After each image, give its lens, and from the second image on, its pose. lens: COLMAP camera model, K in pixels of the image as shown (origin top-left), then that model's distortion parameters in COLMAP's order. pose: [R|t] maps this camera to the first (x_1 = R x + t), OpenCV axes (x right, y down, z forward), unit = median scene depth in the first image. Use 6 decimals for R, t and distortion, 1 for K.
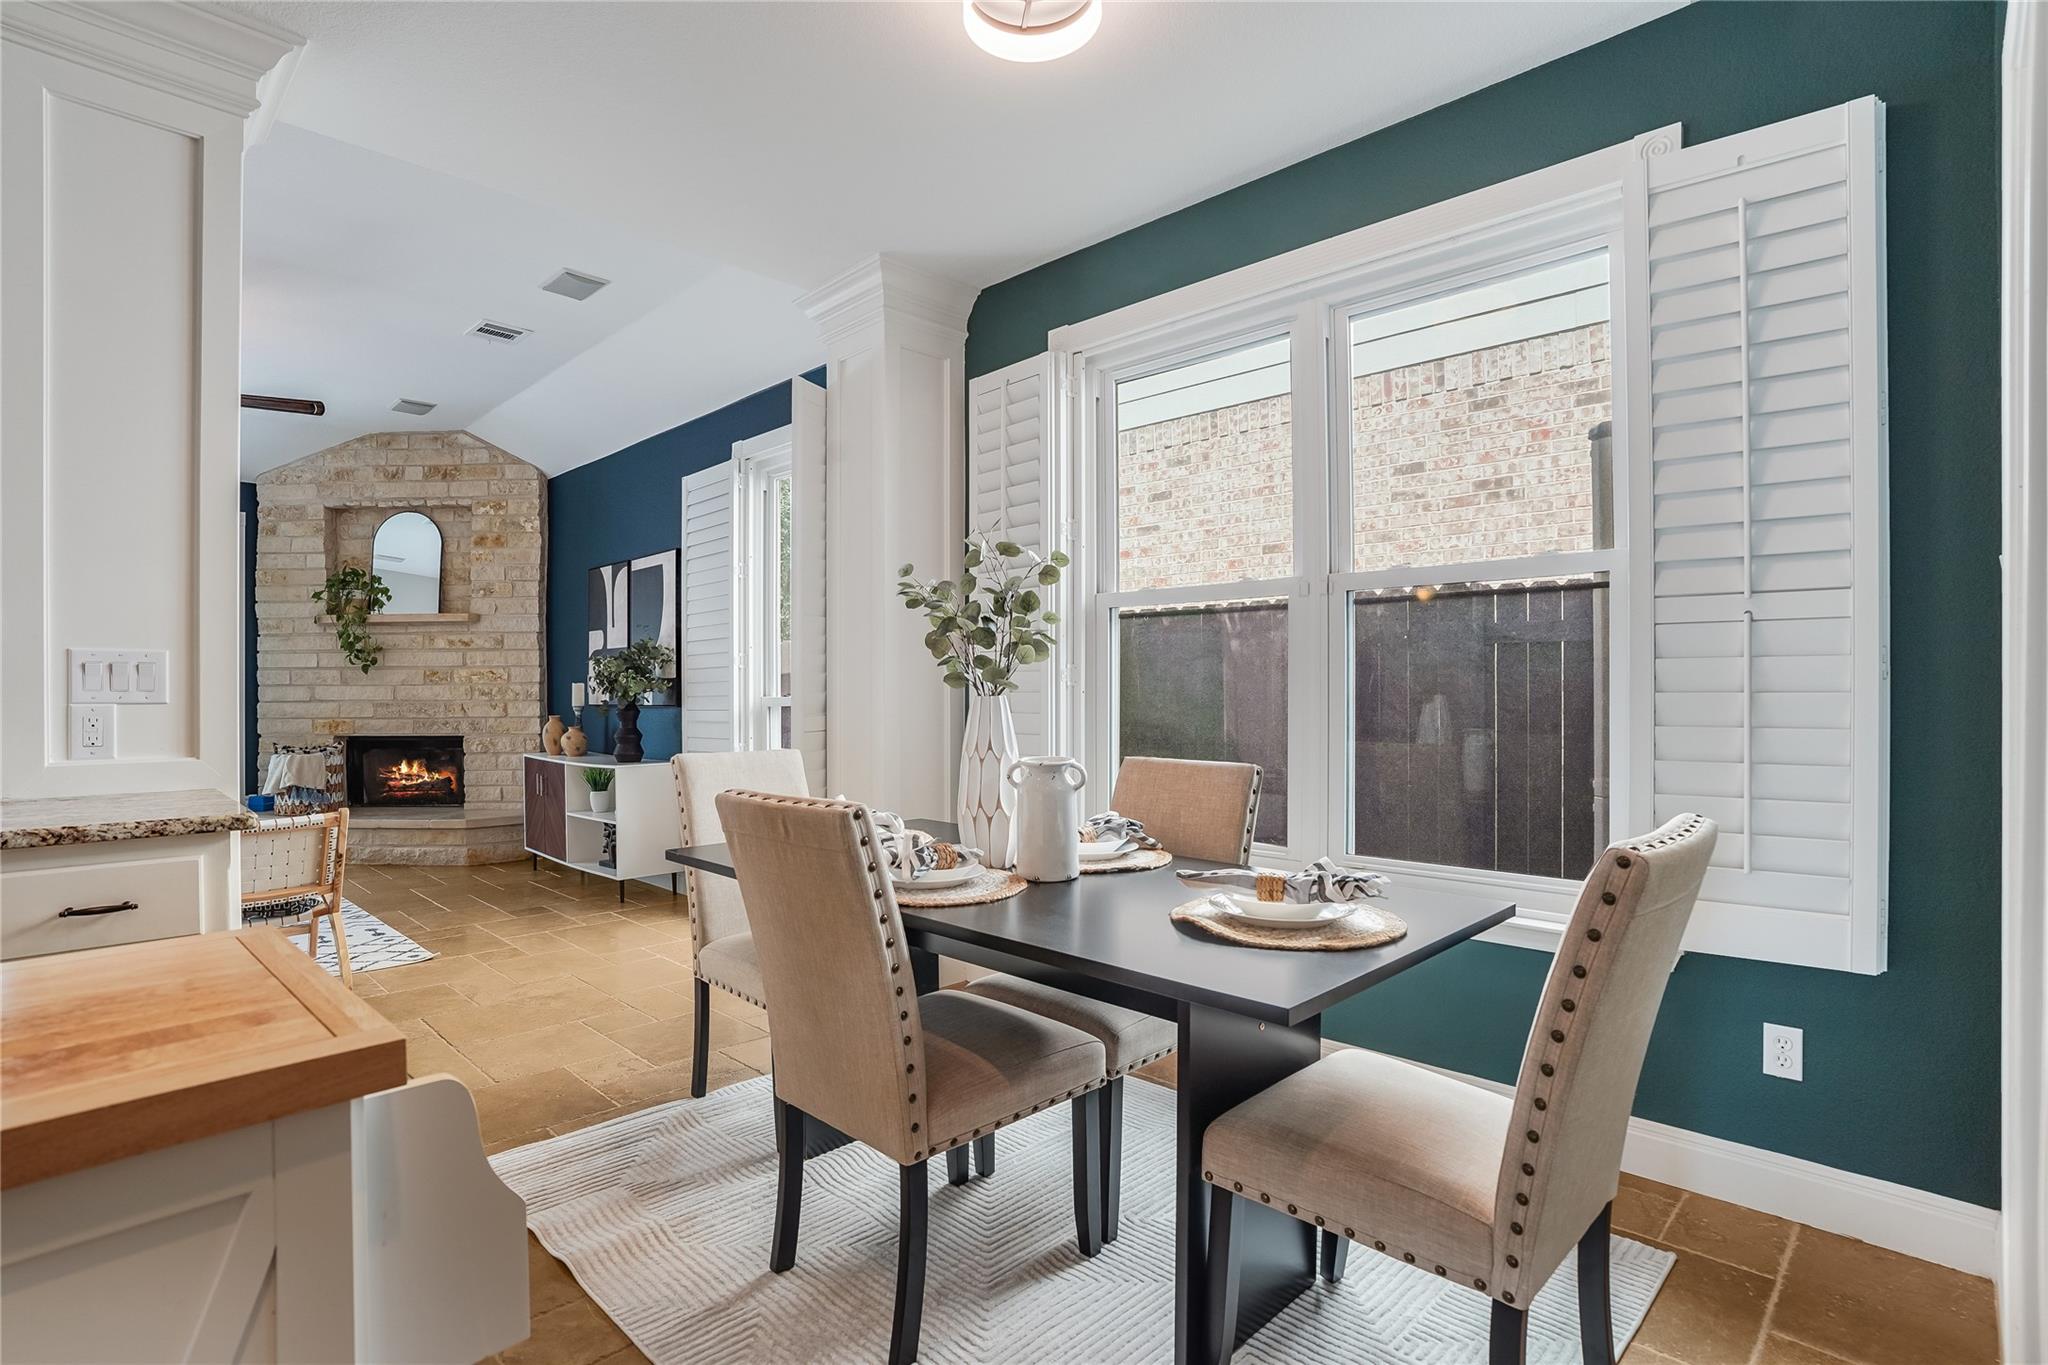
lens RADIAL K [[998.0, 0, 1014.6], [0, 998.0, 699.3], [0, 0, 1]] dist [-0.069688, 0.028891]
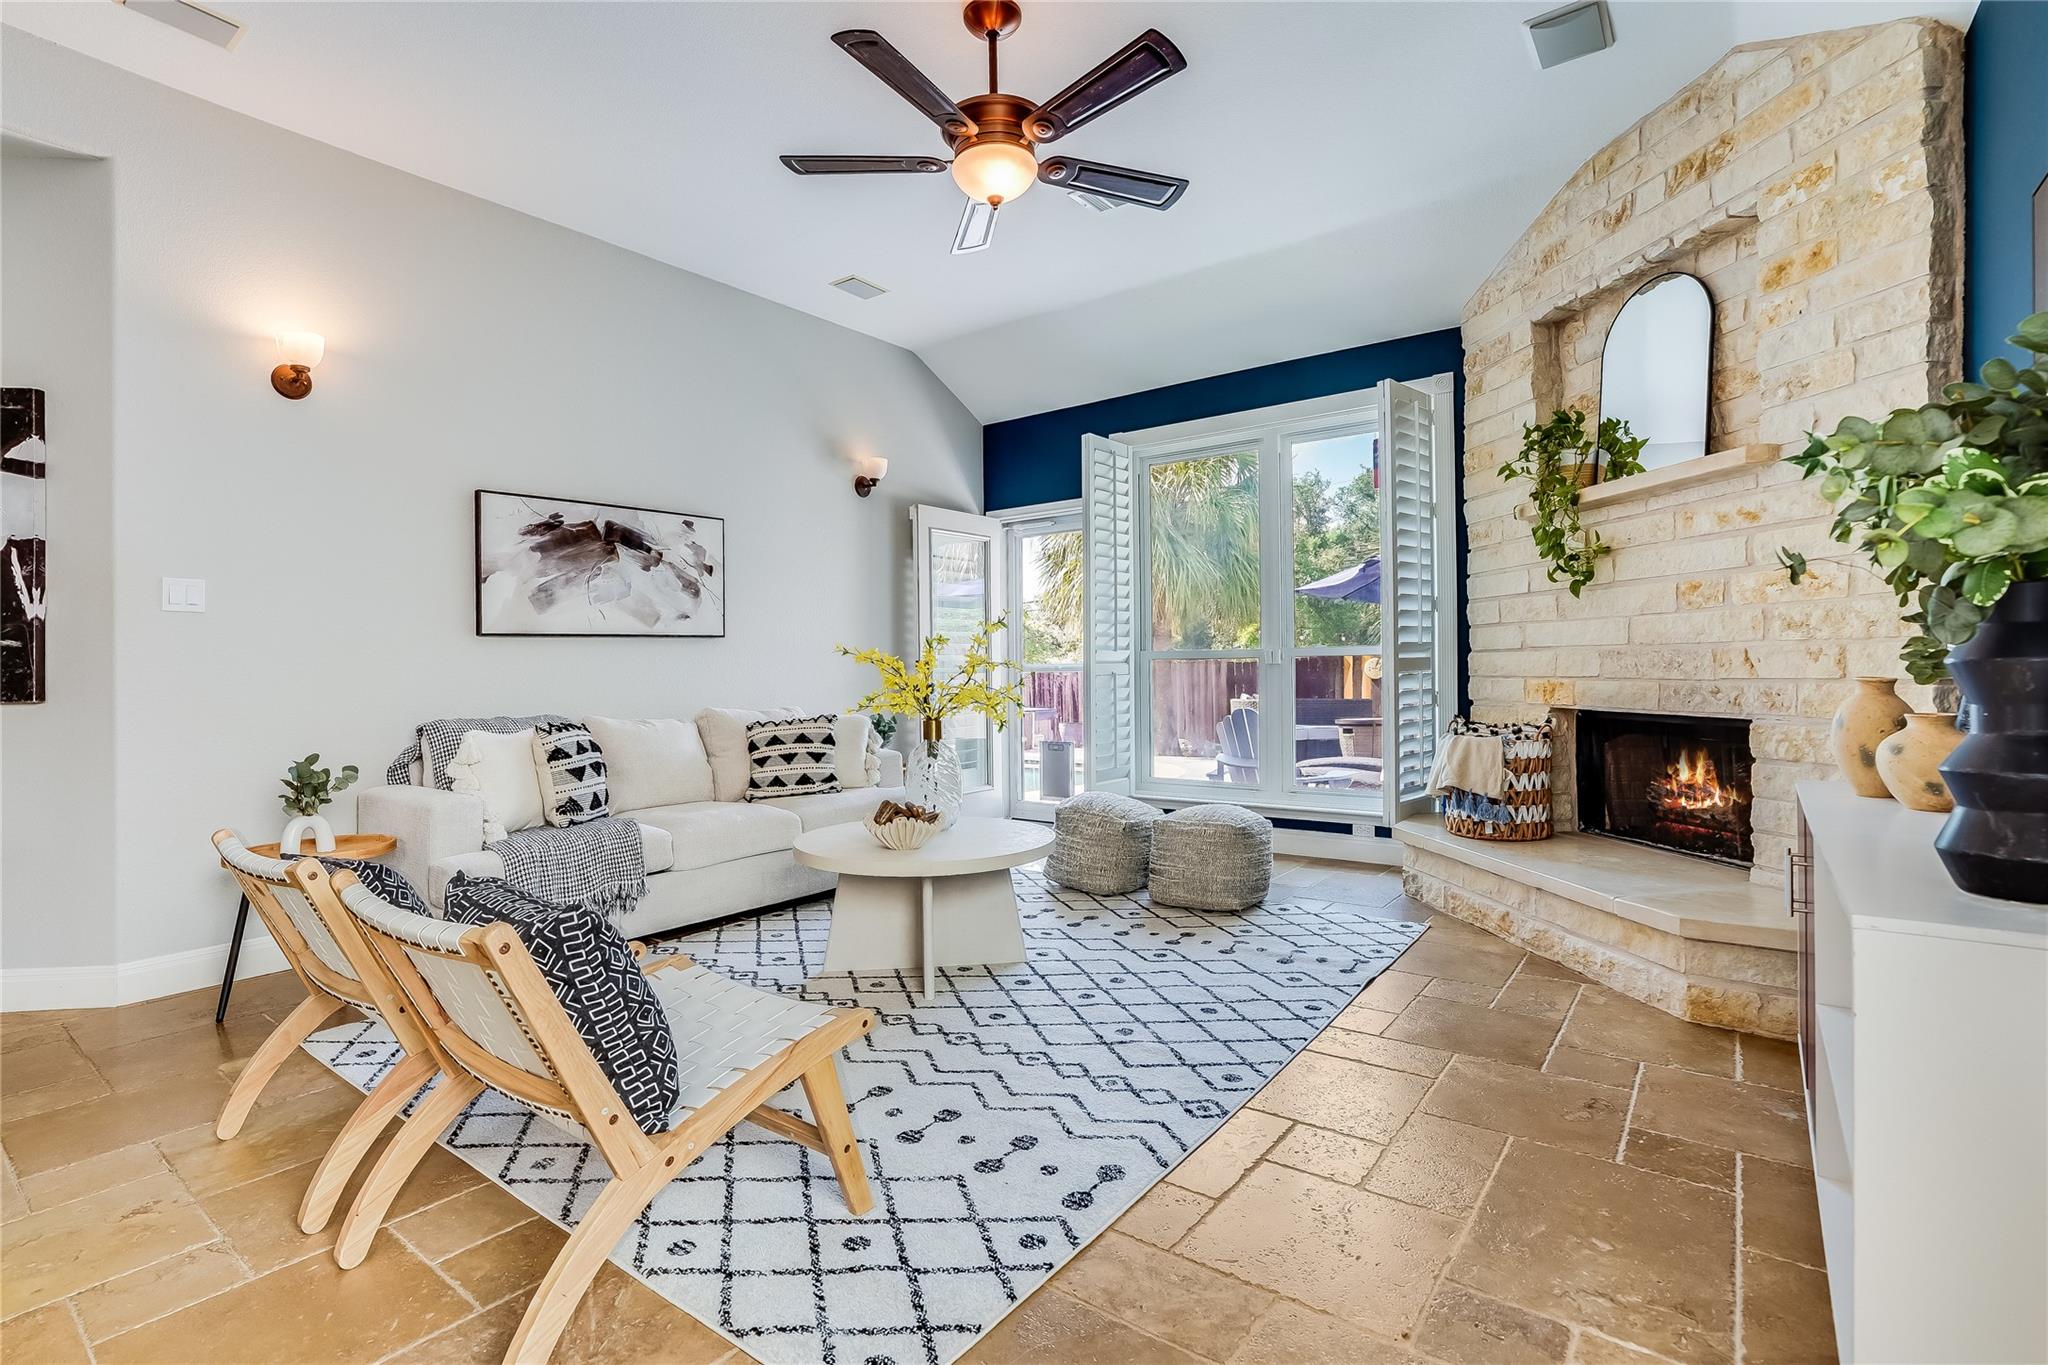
lens RADIAL K [[967.0, 0, 976.6], [0, 967.0, 668.9], [0, 0, 1]] dist [-0.051592, 0.018293]
pose [[0.088080, 0.004481, -0.996103, -0.160646], [0.007921, 0.999955, 0.005199, 0.008603], [0.996082, -0.008348, 0.088041, 0.606295]]
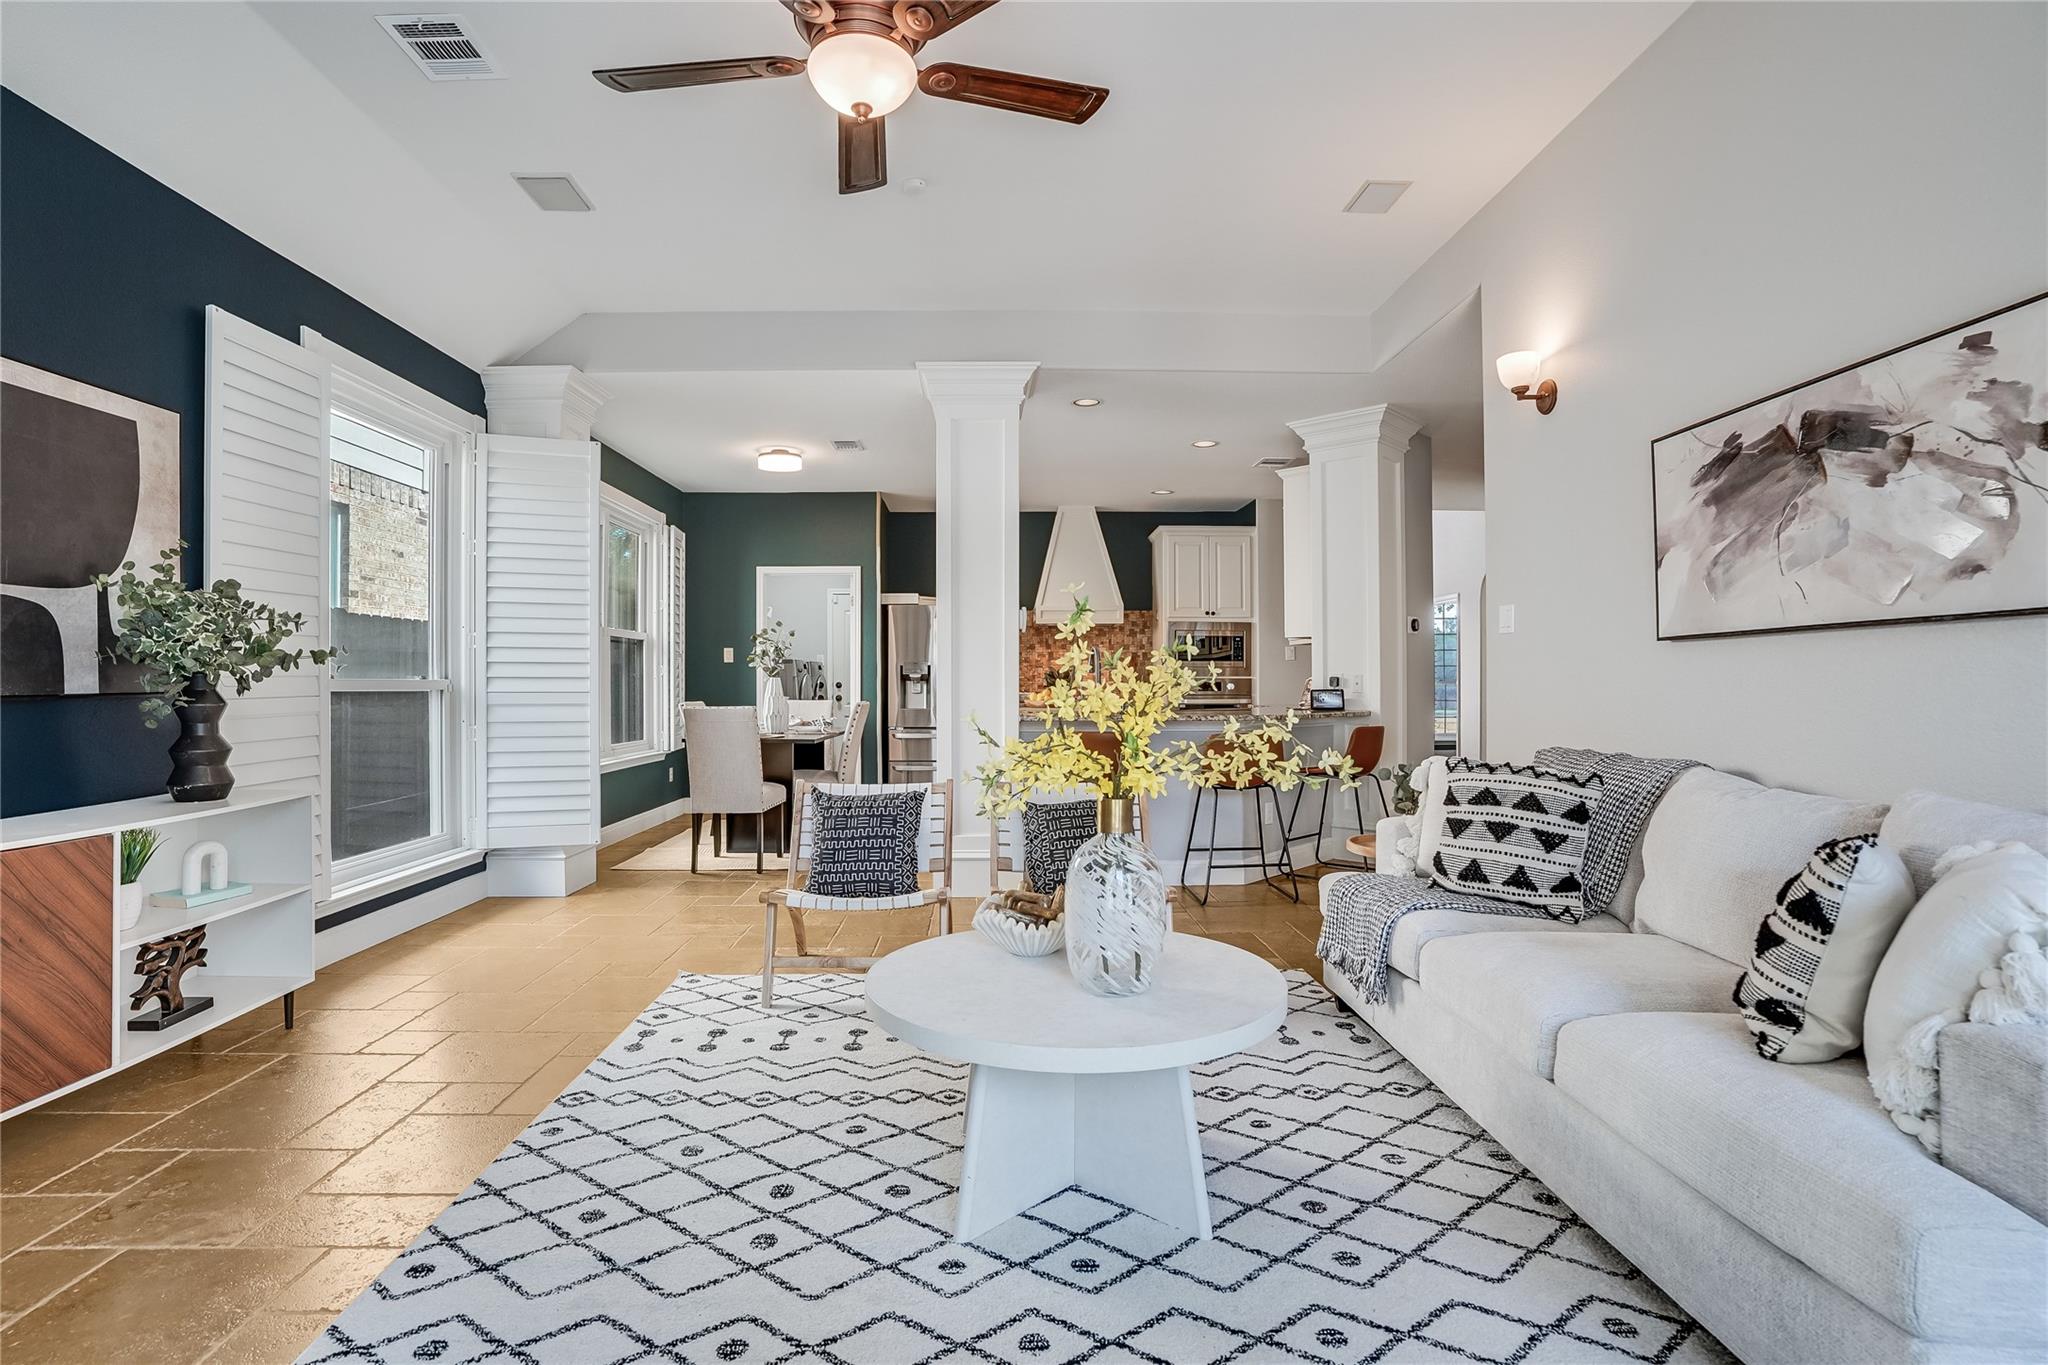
lens RADIAL K [[997.6, 0, 1002.7], [0, 997.6, 678.5], [0, 0, 1]] dist [-0.068201, 0.029428]
pose [[-0.714372, 0.008989, 0.699708, -0.851529], [0.010379, 0.999944, -0.002250, 0.003138], [-0.699689, 0.005655, -0.714425, 0.860519]]
